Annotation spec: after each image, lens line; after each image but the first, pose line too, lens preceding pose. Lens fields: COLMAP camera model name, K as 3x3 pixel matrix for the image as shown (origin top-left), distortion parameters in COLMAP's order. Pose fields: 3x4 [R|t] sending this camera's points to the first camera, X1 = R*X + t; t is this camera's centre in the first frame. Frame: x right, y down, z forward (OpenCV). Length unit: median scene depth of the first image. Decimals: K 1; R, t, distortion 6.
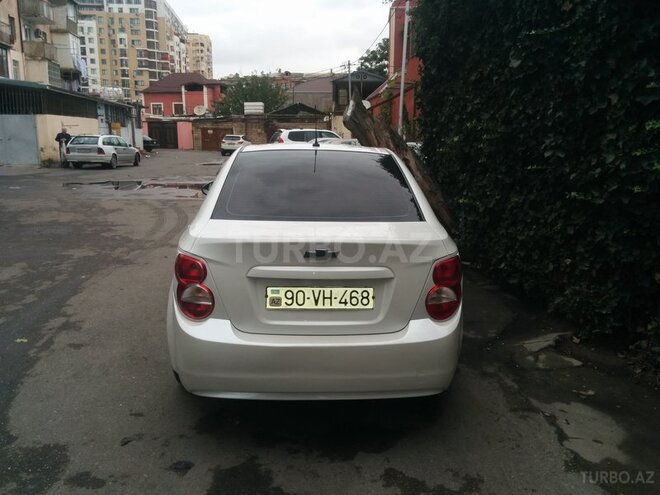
lens RADIAL K [[573.4, 0, 332.3], [0, 573.4, 249.1], [0, 0, 1]] dist [0.065050, -0.096689]
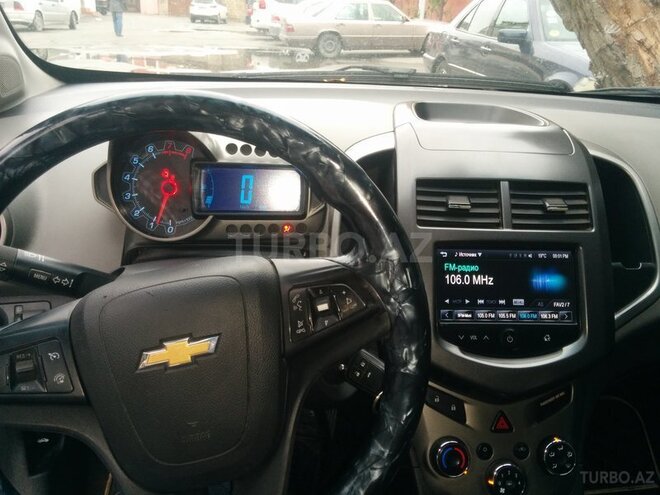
lens RADIAL K [[573.4, 0, 329.9], [0, 573.4, 248.3], [0, 0, 1]] dist [0.065050, -0.096689]
pose [[0.999173, 0.021794, 0.034339, -0.107192], [-0.028149, 0.979980, 0.197094, -0.113445], [-0.029356, -0.197897, 0.979783, 0.989528]]
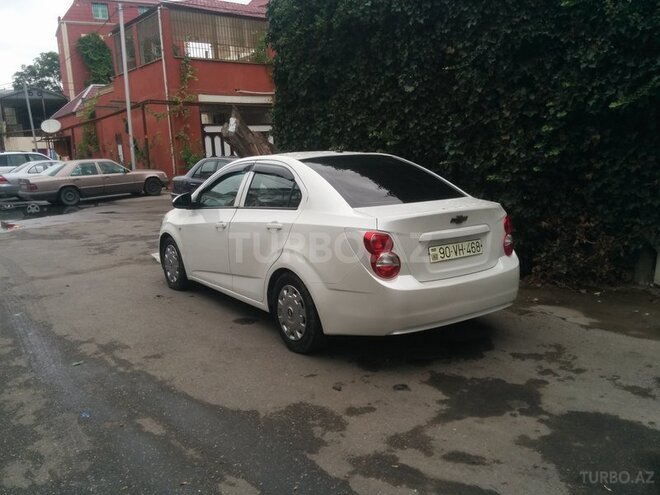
lens RADIAL K [[573.4, 0, 331.2], [0, 573.4, 249.4], [0, 0, 1]] dist [0.065050, -0.096689]
pose [[0.849960, -0.132157, 0.510002, -0.594968], [0.147097, 0.989059, 0.011145, 0.011264], [-0.505895, 0.065546, 0.860101, -0.052517]]
